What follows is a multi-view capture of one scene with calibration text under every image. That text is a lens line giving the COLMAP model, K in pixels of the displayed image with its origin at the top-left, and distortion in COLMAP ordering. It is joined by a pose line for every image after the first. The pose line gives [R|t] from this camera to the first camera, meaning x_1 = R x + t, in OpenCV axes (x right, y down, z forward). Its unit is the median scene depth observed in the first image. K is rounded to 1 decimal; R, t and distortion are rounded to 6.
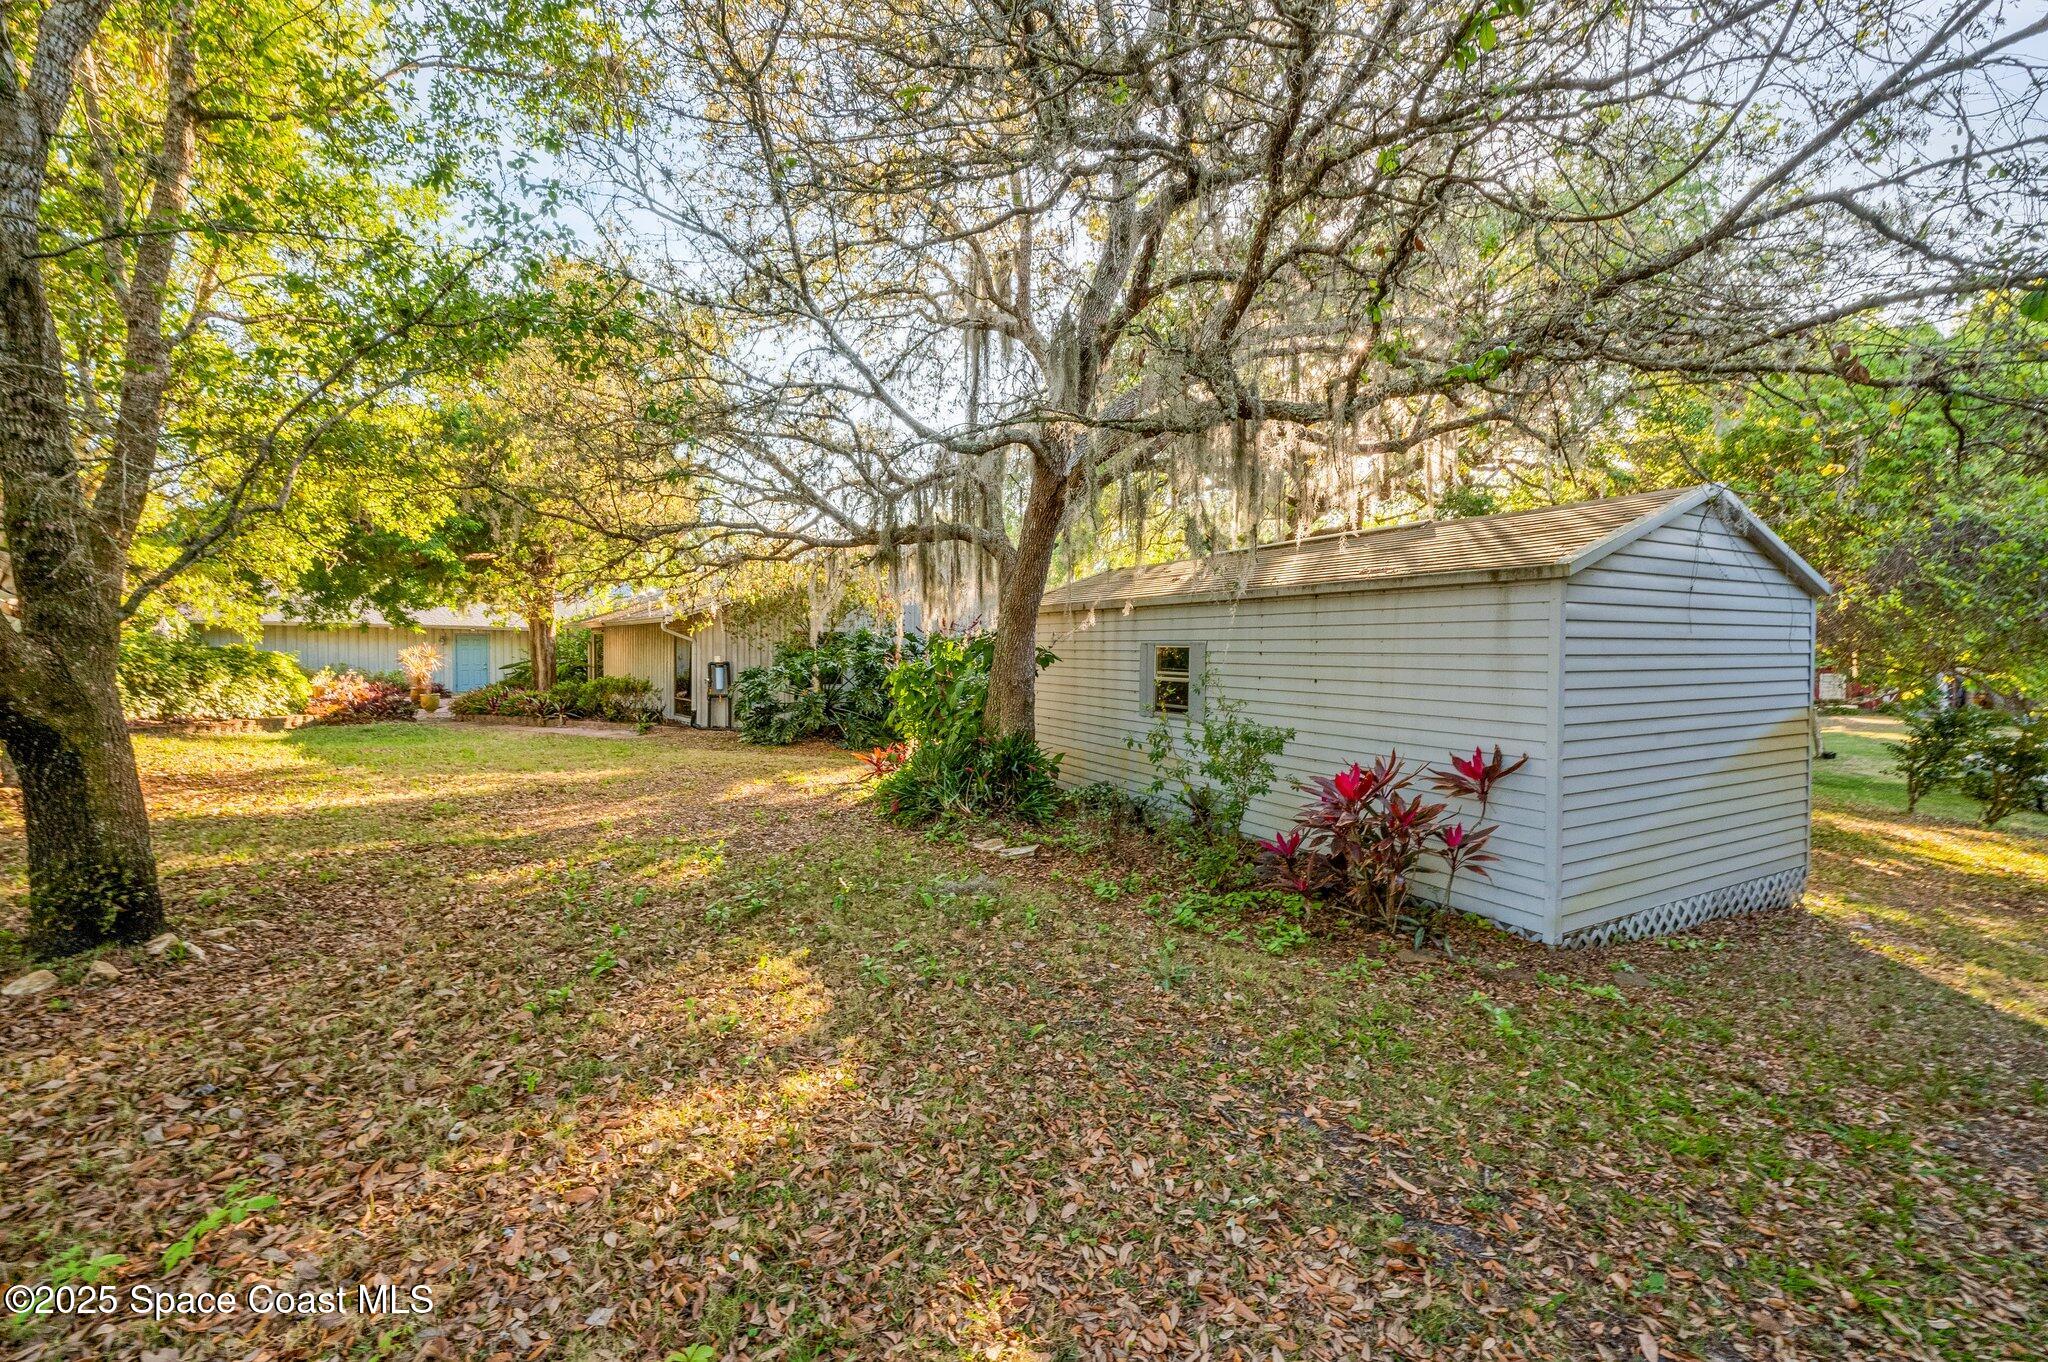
lens RADIAL K [[833.4, 0, 1021.5], [0, 833.4, 680.7], [0, 0, 1]] dist [0.001164, 0.000055]
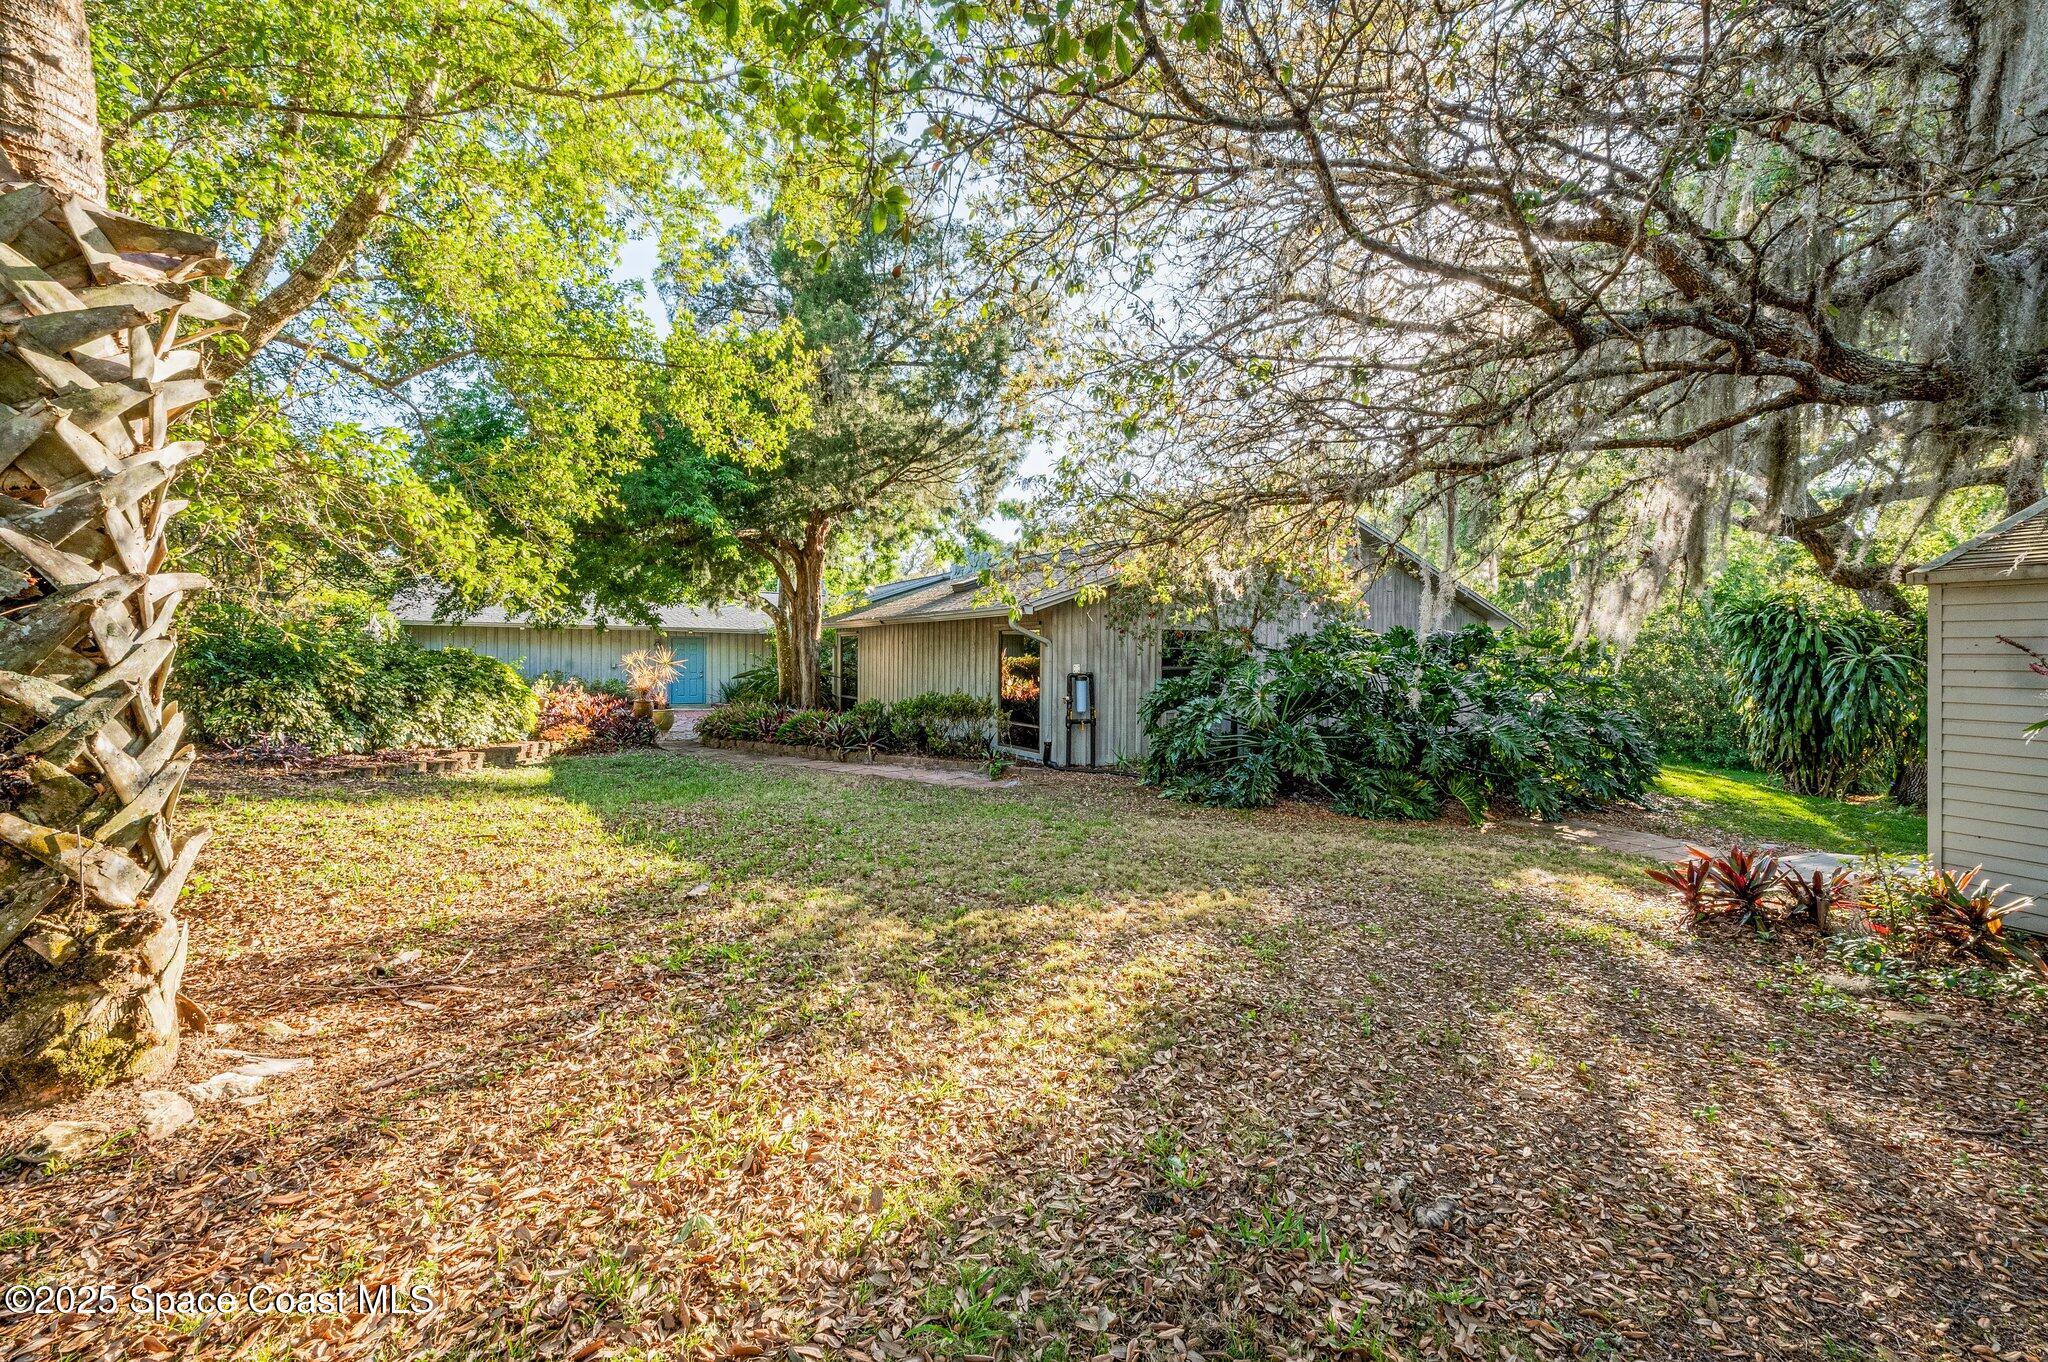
lens RADIAL K [[833.4, 0, 1036.9], [0, 833.4, 681.0], [0, 0, 1]] dist [0.001164, 0.000055]
pose [[0.992232, 0.005815, -0.124262, -0.312278], [-0.006957, 0.999937, -0.008758, -0.009355], [0.124203, 0.009555, 0.992211, 0.301045]]
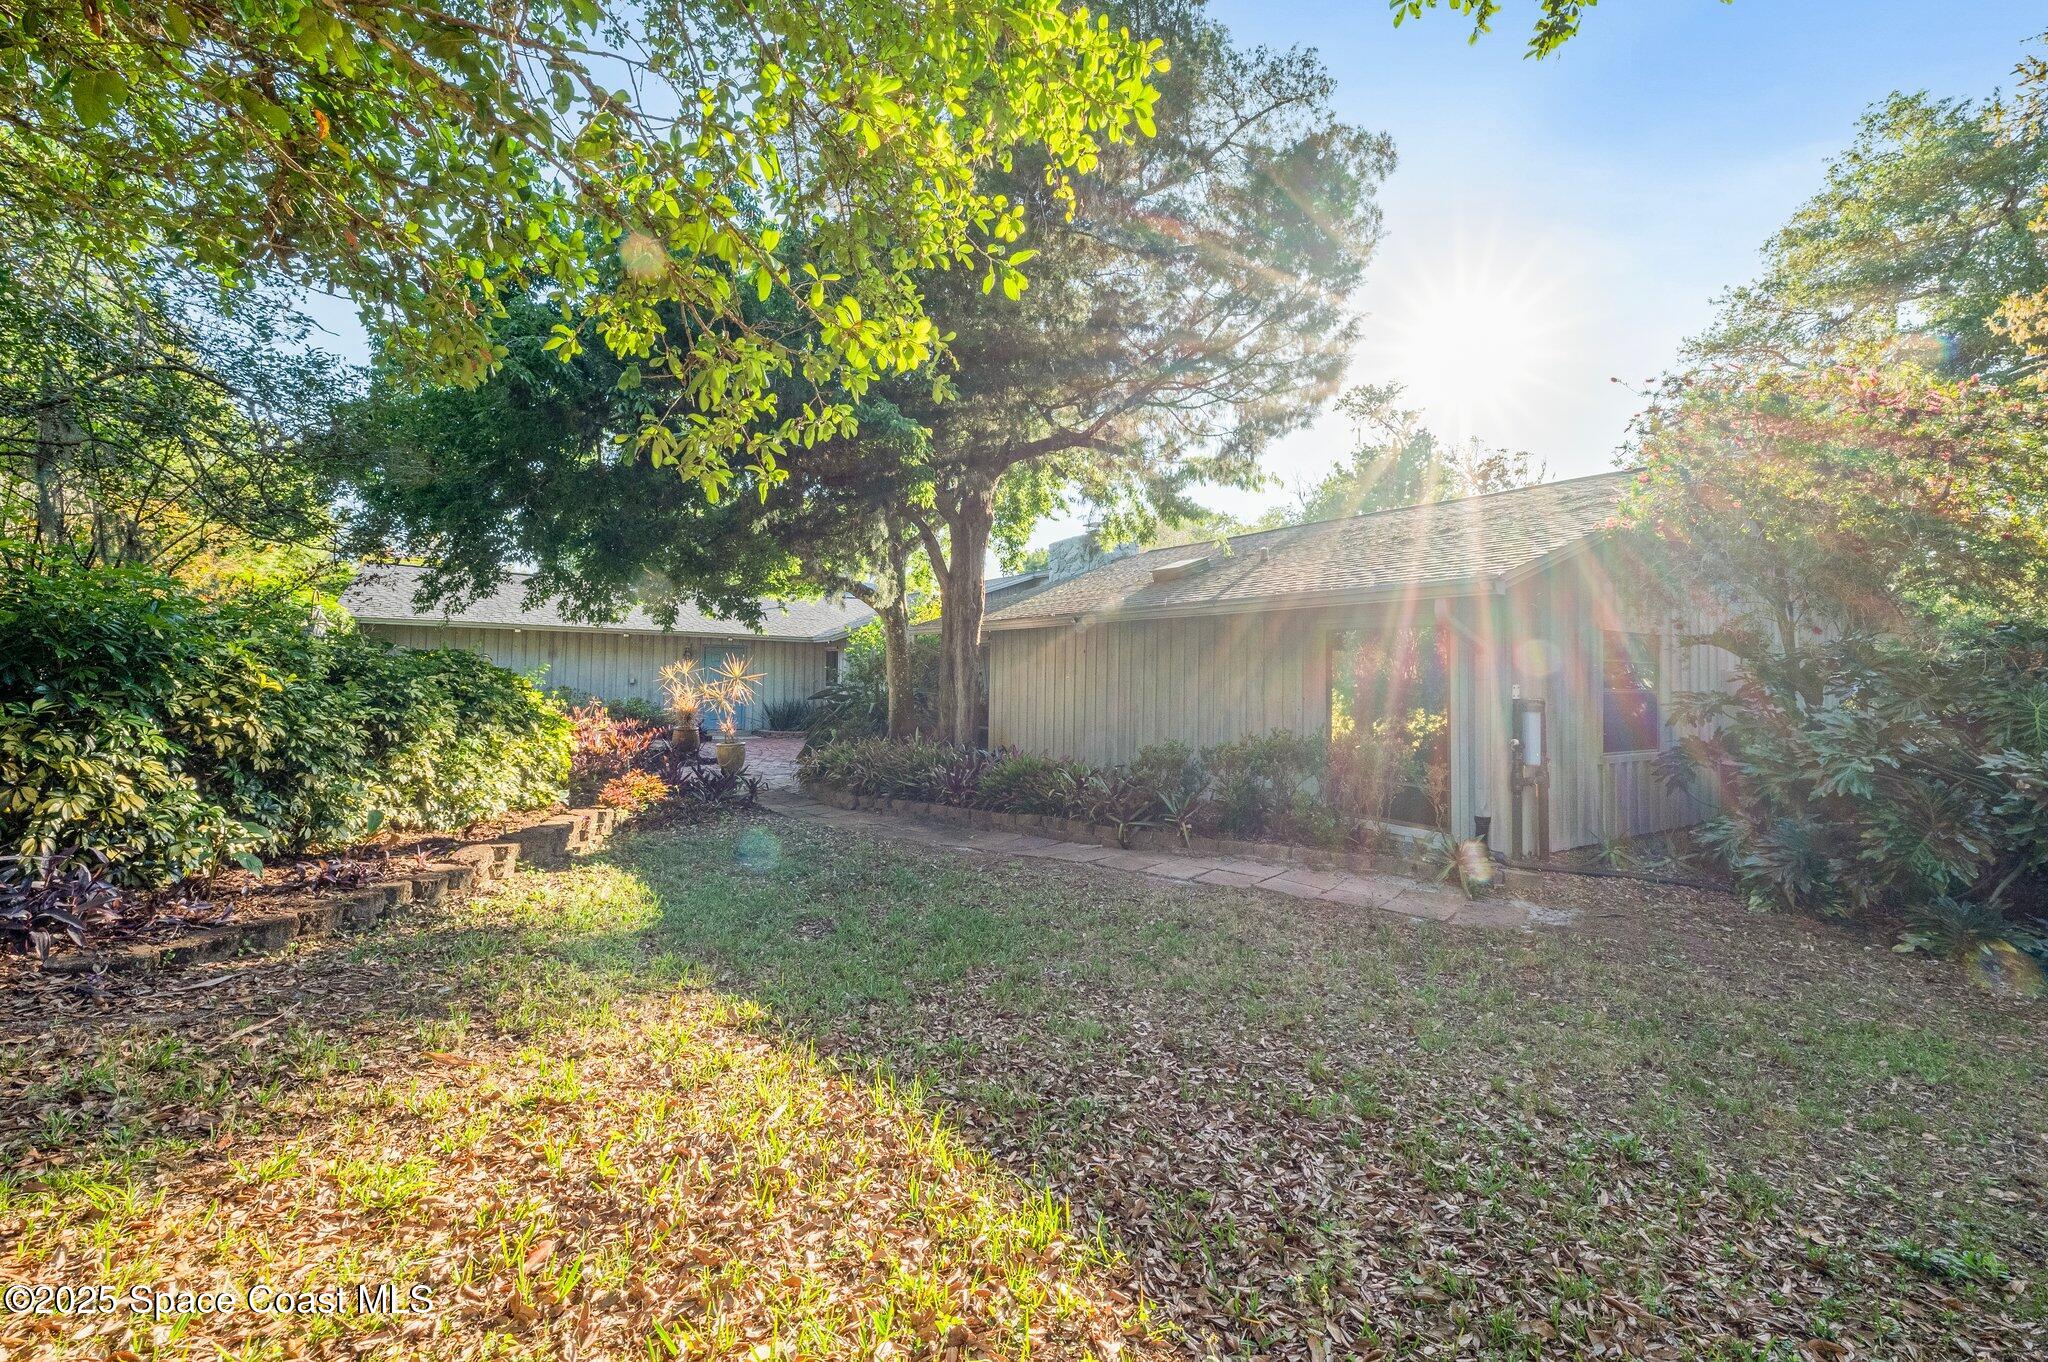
lens RADIAL K [[833.4, 0, 1013.4], [0, 833.4, 668.2], [0, 0, 1]] dist [0.001164, 0.000055]
pose [[0.994127, 0.008872, -0.107857, -0.572152], [-0.014179, 0.998721, -0.048538, -0.013421], [0.107288, 0.049782, 0.992981, 0.562870]]
